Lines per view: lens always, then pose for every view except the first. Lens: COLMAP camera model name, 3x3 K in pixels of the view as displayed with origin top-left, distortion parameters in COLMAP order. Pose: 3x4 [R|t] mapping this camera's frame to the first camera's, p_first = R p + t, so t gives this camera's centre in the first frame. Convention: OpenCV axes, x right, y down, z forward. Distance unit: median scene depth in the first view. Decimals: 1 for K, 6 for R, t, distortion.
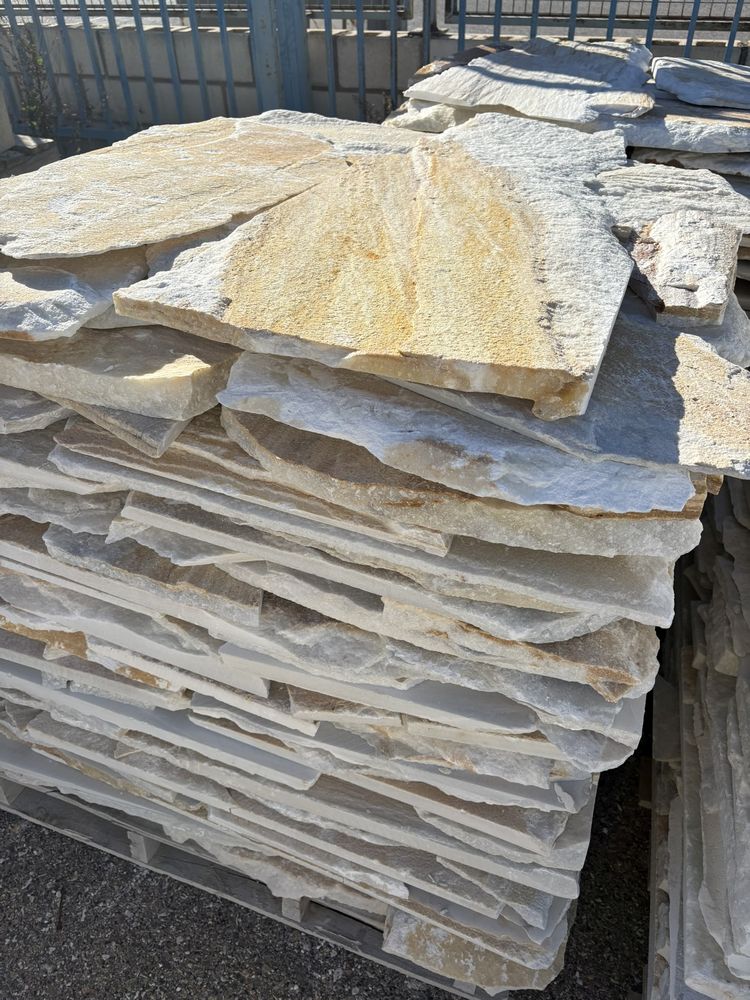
lens RADIAL K [[750.3, 0, 375.5], [0, 750.3, 495.6], [0, 0, 1]] dist [0.015384, -0.022777]
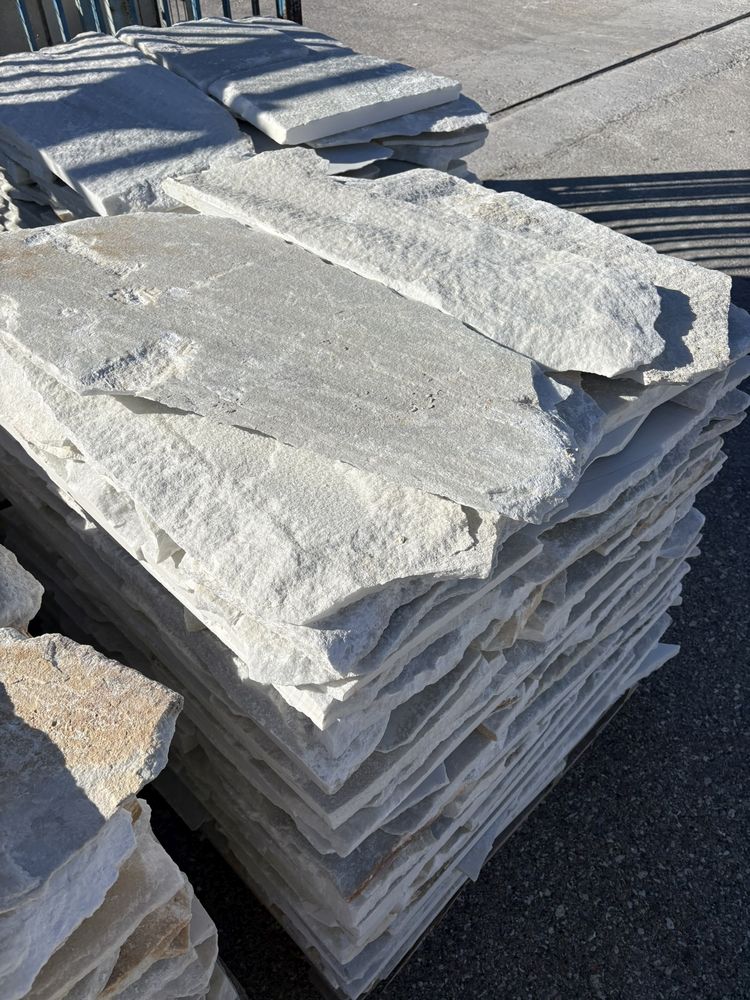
lens RADIAL K [[750.3, 0, 374.8], [0, 750.3, 498.9], [0, 0, 1]] dist [0.015384, -0.022777]
pose [[0.444881, -0.627277, 0.639222, 0.168859], [0.544861, 0.756029, 0.362693, -0.515200], [-0.710780, 0.186932, 0.678122, -0.050799]]
